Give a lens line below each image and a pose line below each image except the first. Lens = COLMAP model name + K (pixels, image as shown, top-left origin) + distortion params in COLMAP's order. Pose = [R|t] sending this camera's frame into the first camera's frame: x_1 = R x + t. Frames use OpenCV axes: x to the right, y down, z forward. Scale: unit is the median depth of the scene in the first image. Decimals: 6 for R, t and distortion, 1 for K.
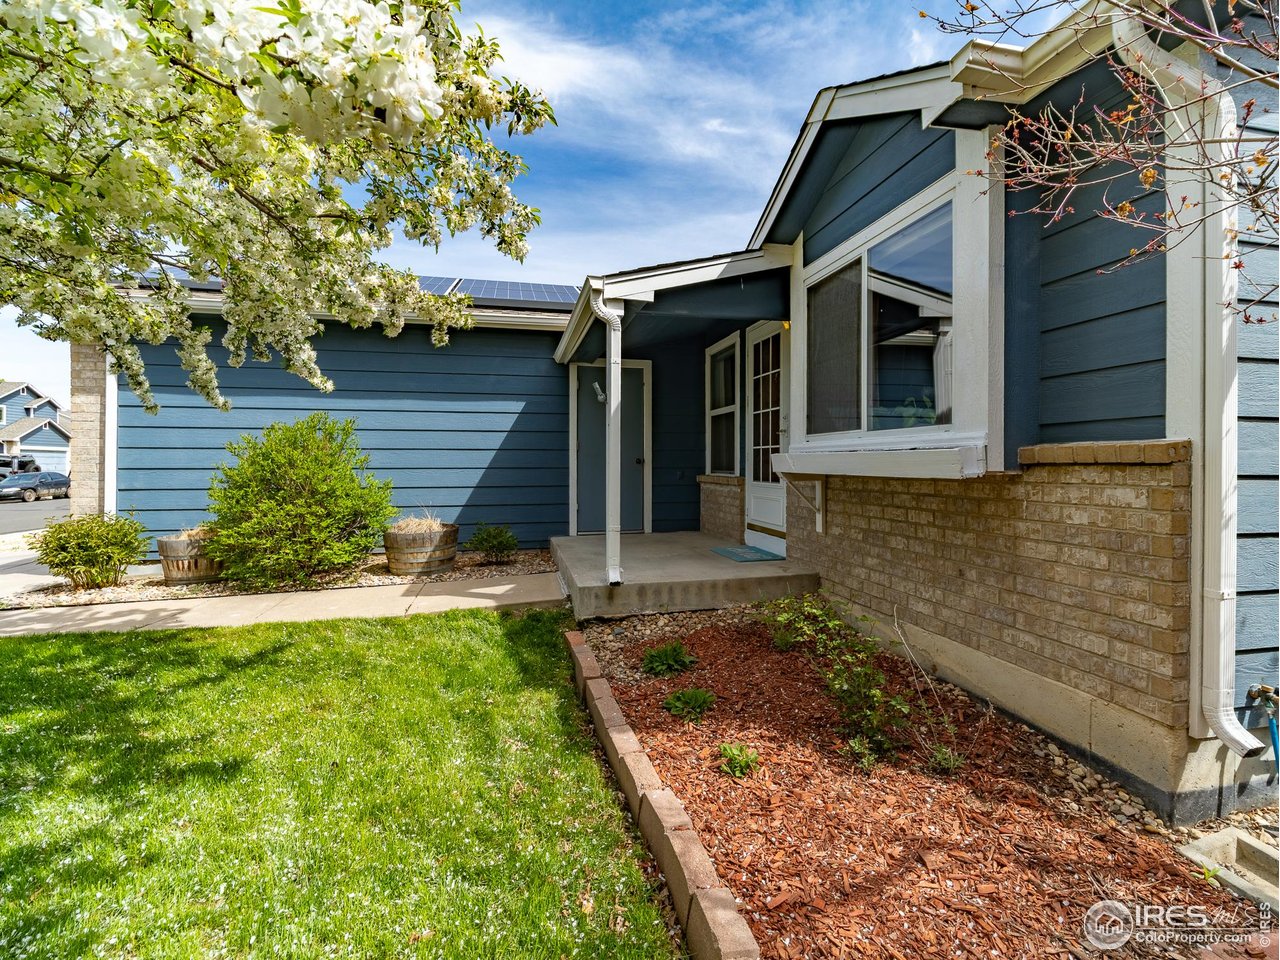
lens RADIAL K [[598.9, 0, 633.0], [0, 598.9, 468.5], [0, 0, 1]] dist [-0.013857, -0.000471]
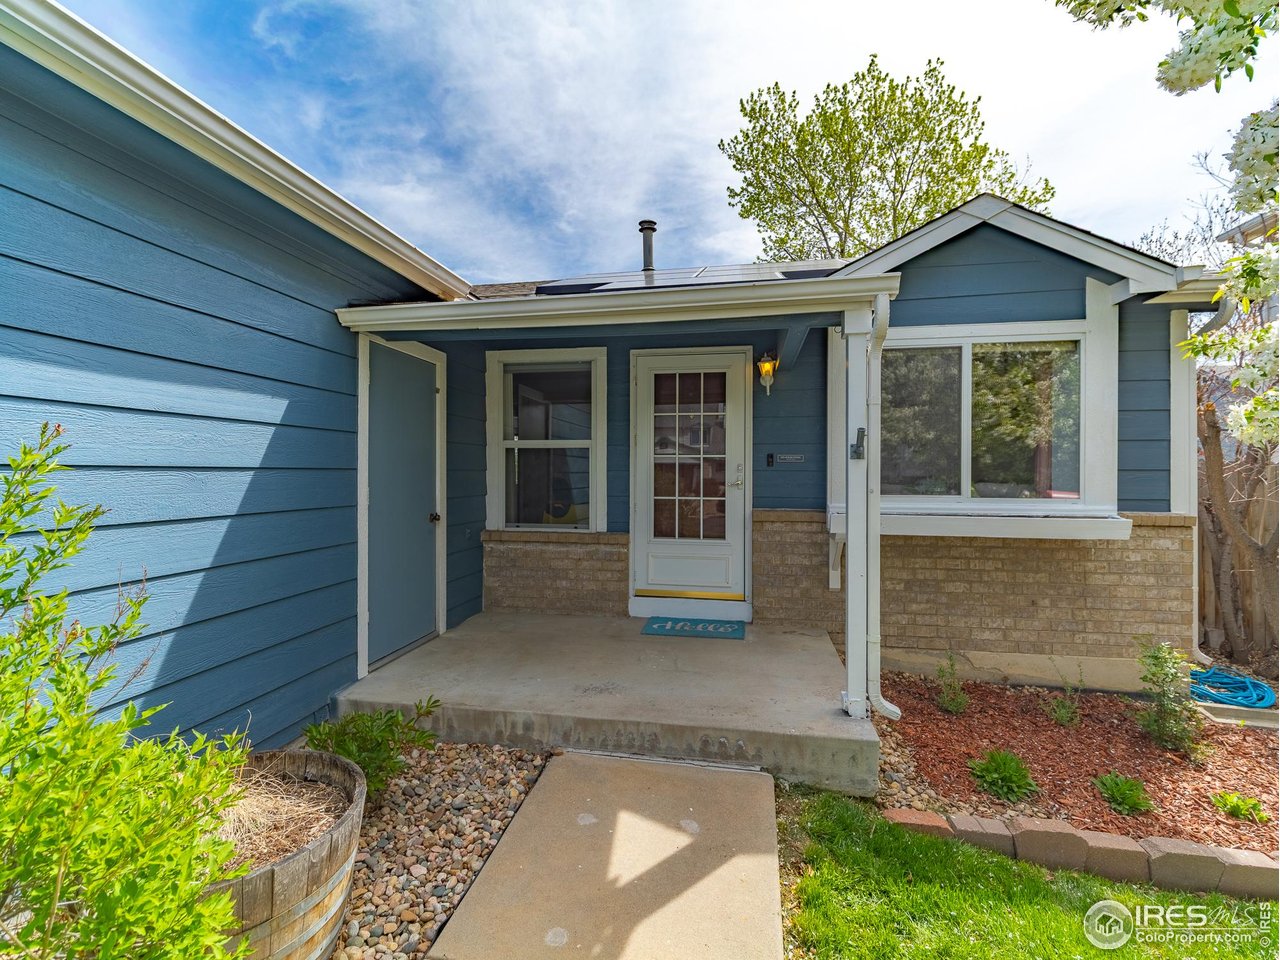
lens RADIAL K [[578.2, 0, 632.7], [0, 578.2, 467.8], [0, 0, 1]] dist [-0.008172, -0.000619]
pose [[0.369214, 0.006524, 0.929322, -1.036968], [0.002806, 0.999963, -0.008135, -0.129666], [-0.929340, 0.005612, 0.369182, 1.369445]]
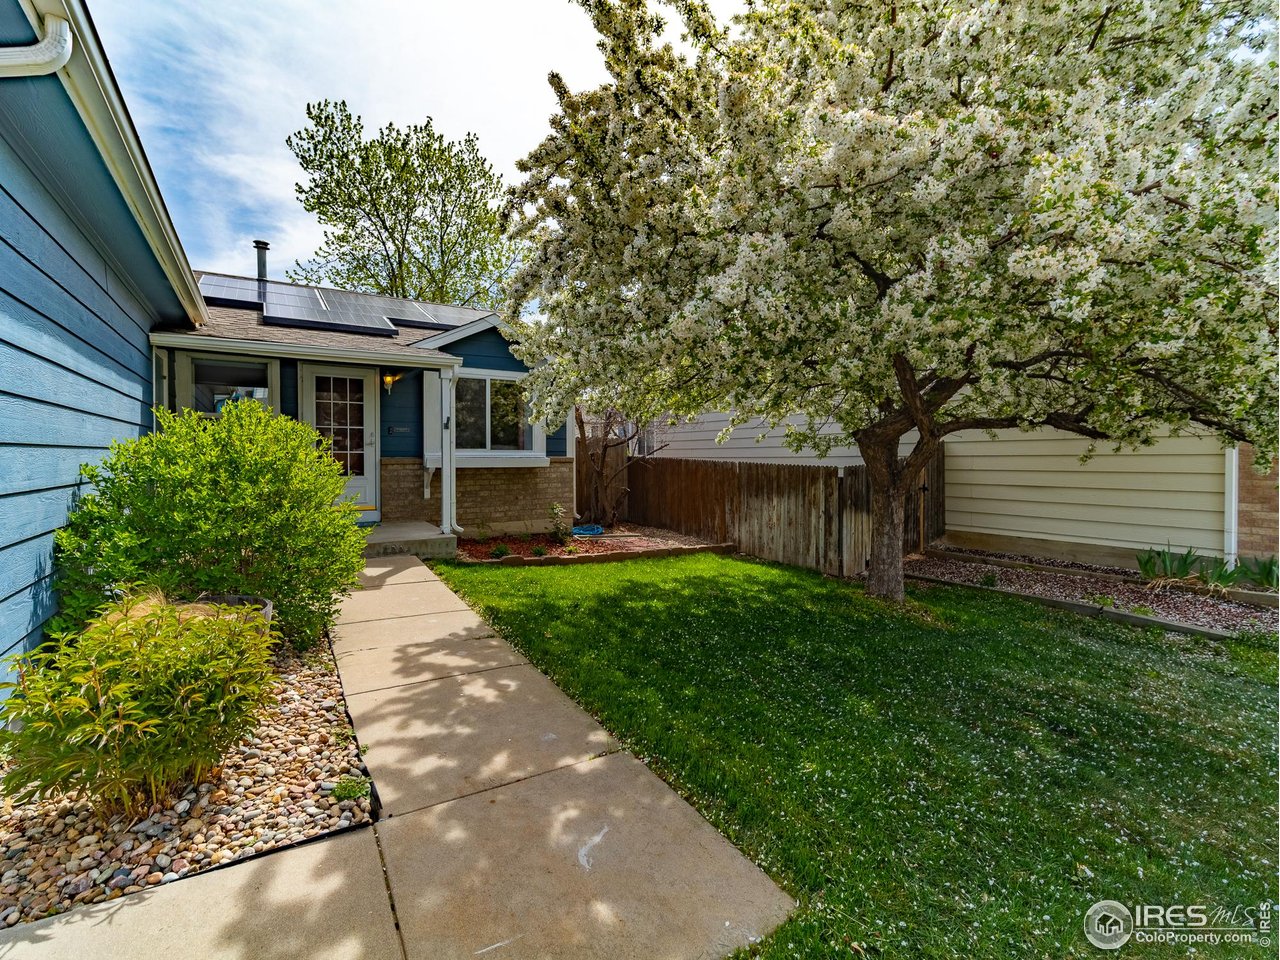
lens RADIAL K [[578.2, 0, 632.7], [0, 578.2, 467.8], [0, 0, 1]] dist [-0.008172, -0.000619]
pose [[-0.367405, -0.022304, 0.929794, -2.403304], [0.005643, 0.999641, 0.026209, -0.055227], [-0.930044, 0.014876, -0.367147, 1.526405]]
